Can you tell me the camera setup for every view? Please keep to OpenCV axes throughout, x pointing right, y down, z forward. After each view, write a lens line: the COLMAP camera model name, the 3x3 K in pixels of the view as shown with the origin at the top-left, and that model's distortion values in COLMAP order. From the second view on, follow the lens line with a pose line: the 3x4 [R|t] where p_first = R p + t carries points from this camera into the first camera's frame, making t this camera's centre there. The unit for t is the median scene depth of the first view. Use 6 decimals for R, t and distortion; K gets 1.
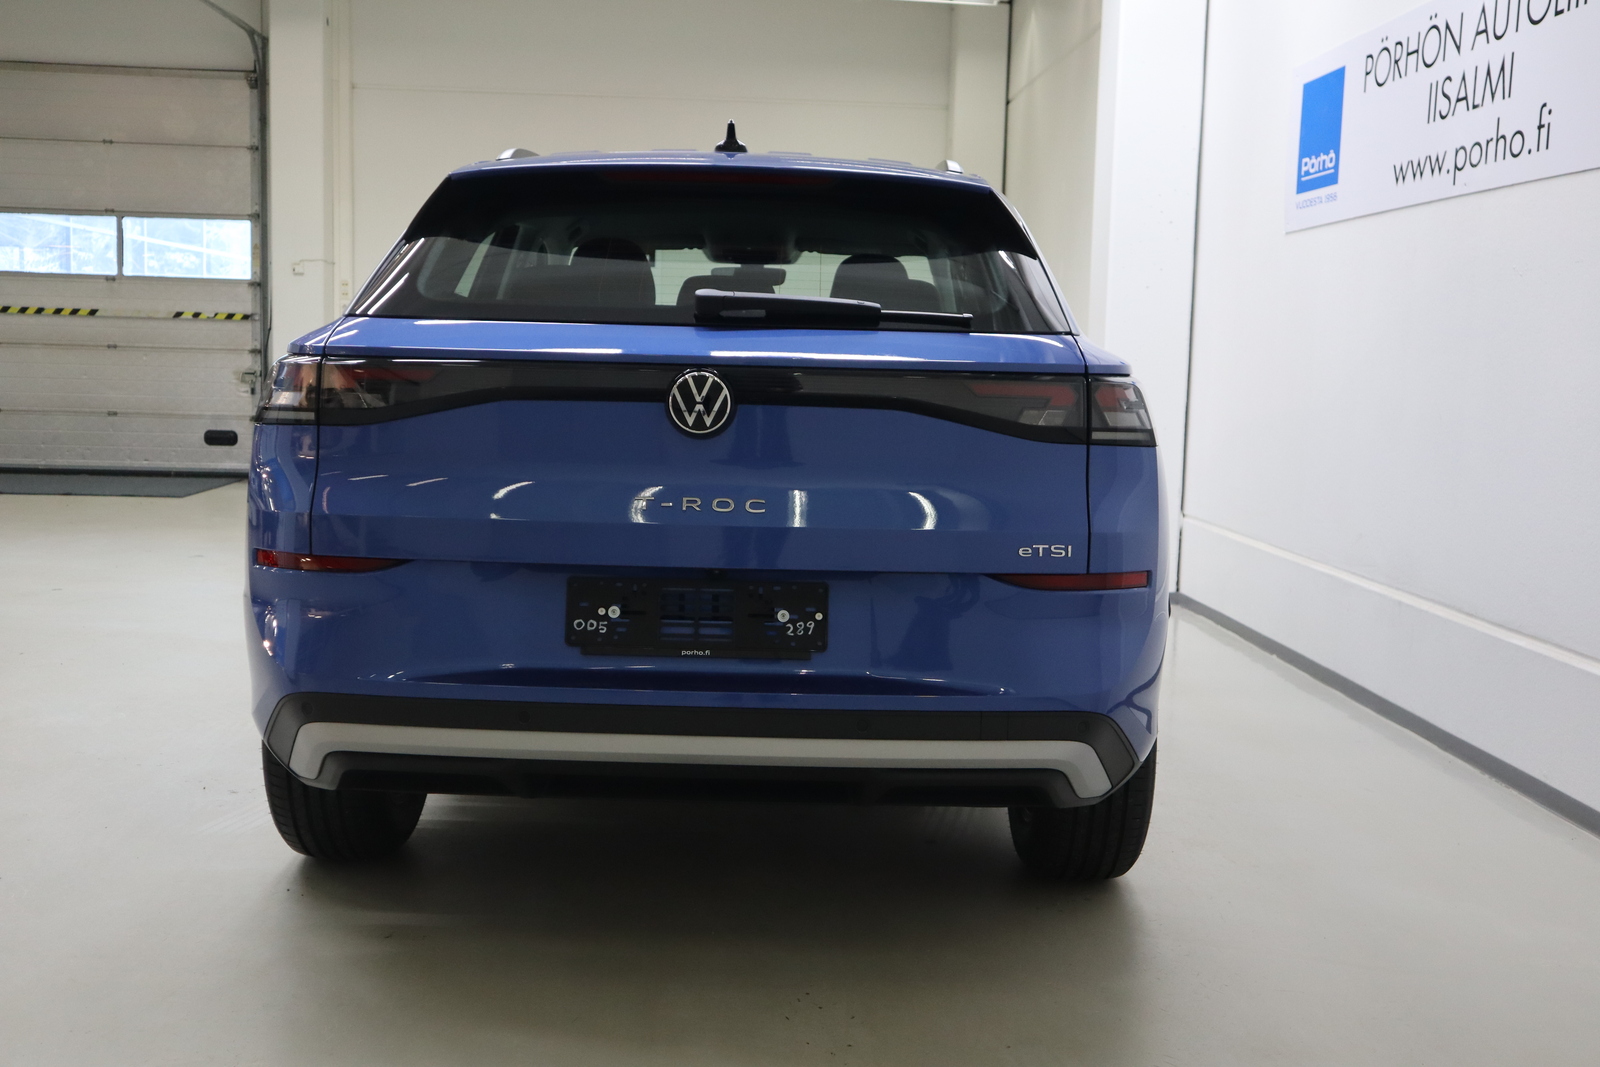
lens RADIAL K [[1589.5, 0, 800.0], [0, 1589.5, 533.5], [0, 0, 1]] dist [-0.003748, 0.004358]
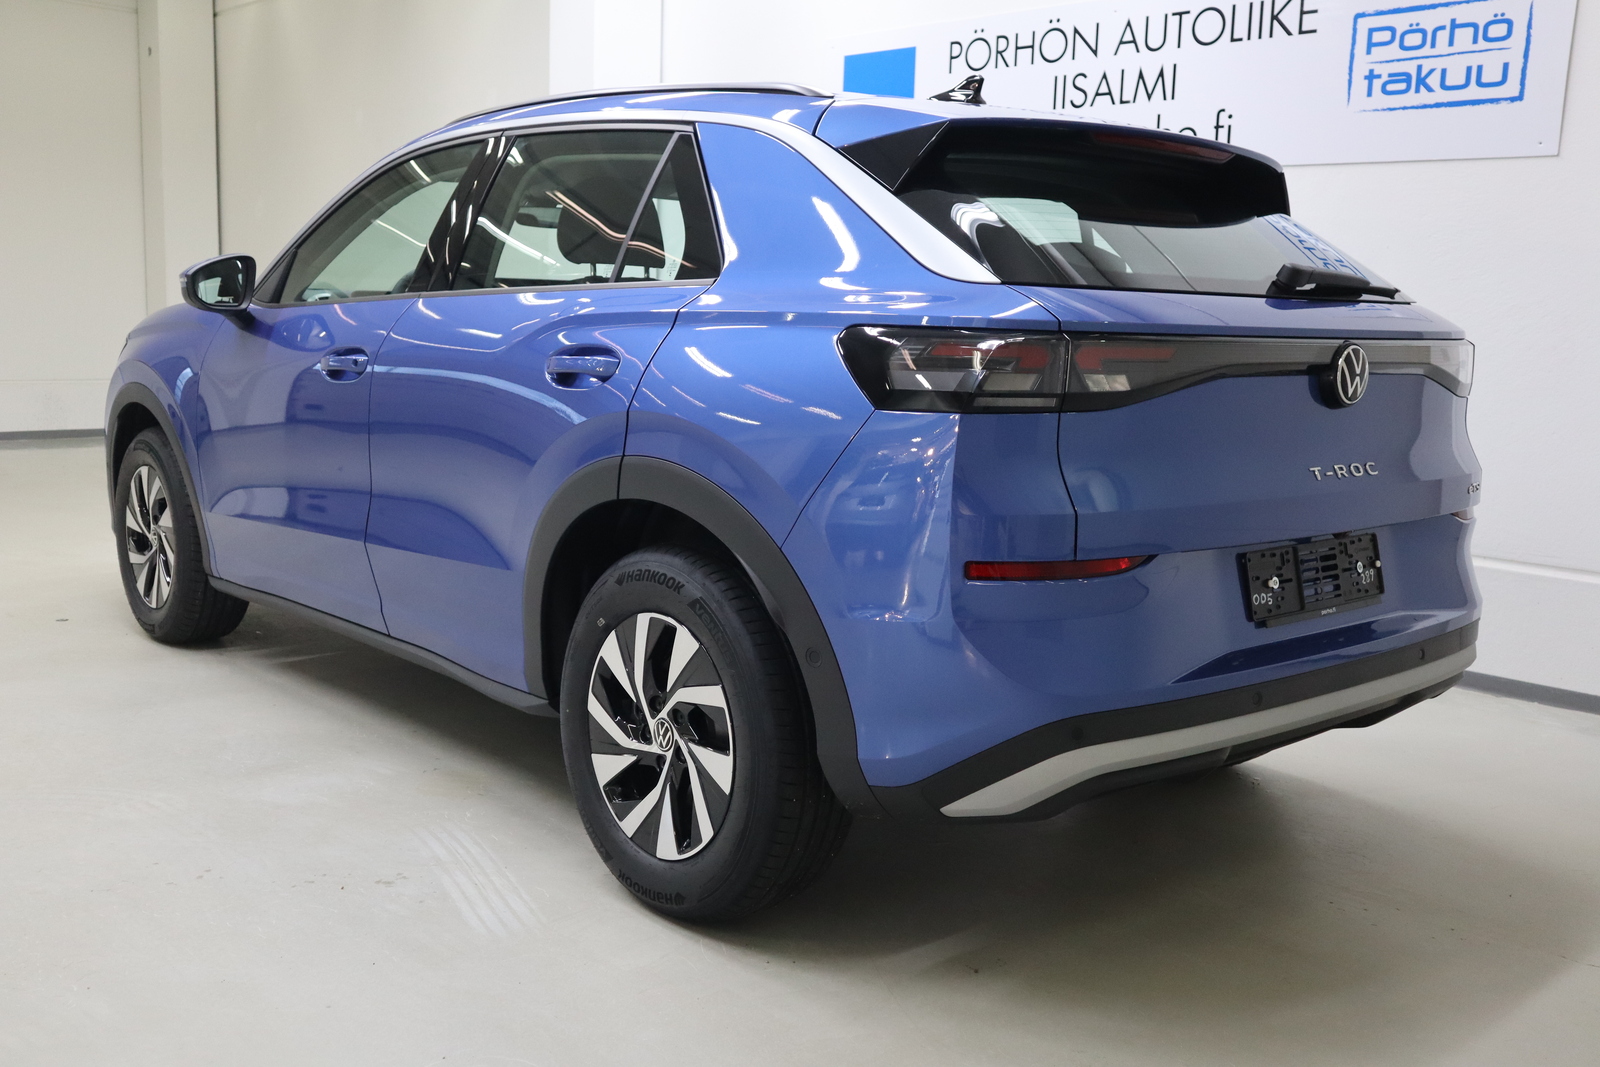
lens RADIAL K [[1459.8, 0, 800.0], [0, 1459.8, 533.5], [0, 0, 1]] dist [-0.031021, 0.011730]
pose [[0.768403, -0.099541, 0.632178, -0.530857], [0.057835, 0.994588, 0.086307, -0.045064], [-0.637348, -0.029757, 0.770002, 0.273888]]
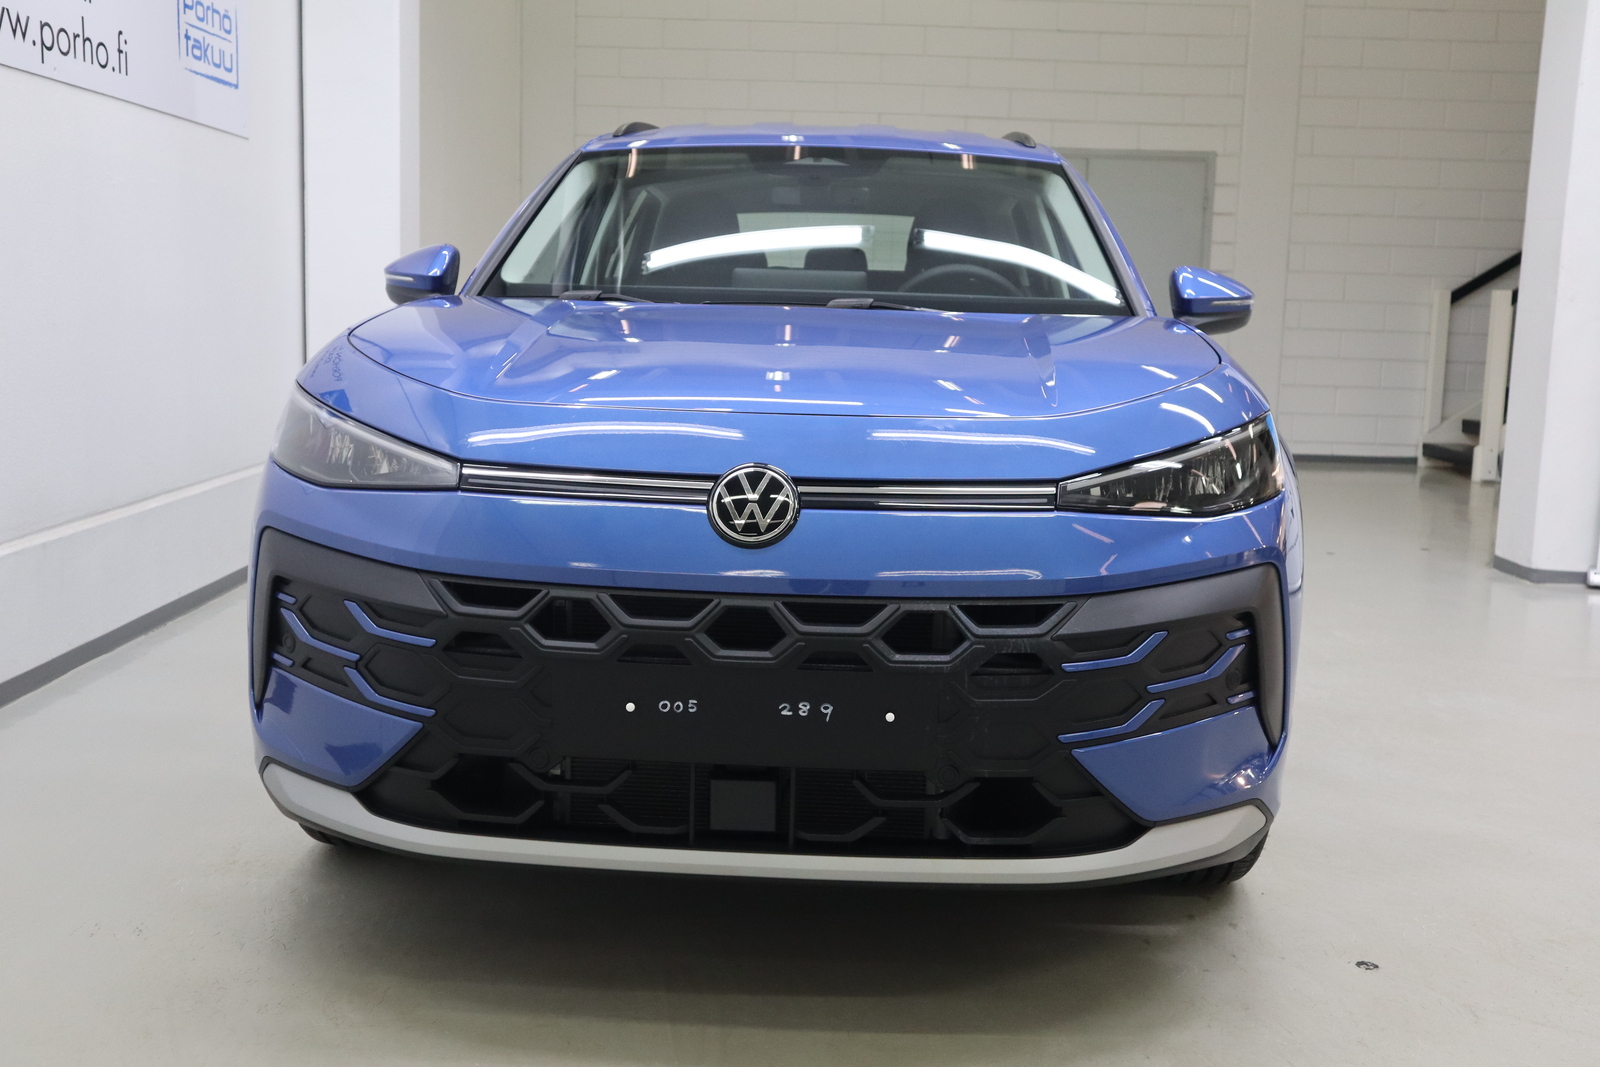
lens RADIAL K [[1589.5, 0, 800.0], [0, 1589.5, 533.5], [0, 0, 1]] dist [-0.003748, 0.004358]
pose [[-0.996854, -0.065421, 0.044744, -0.073545], [-0.051682, 0.964537, 0.258838, -0.223951], [-0.060090, 0.255712, -0.964884, 1.965010]]
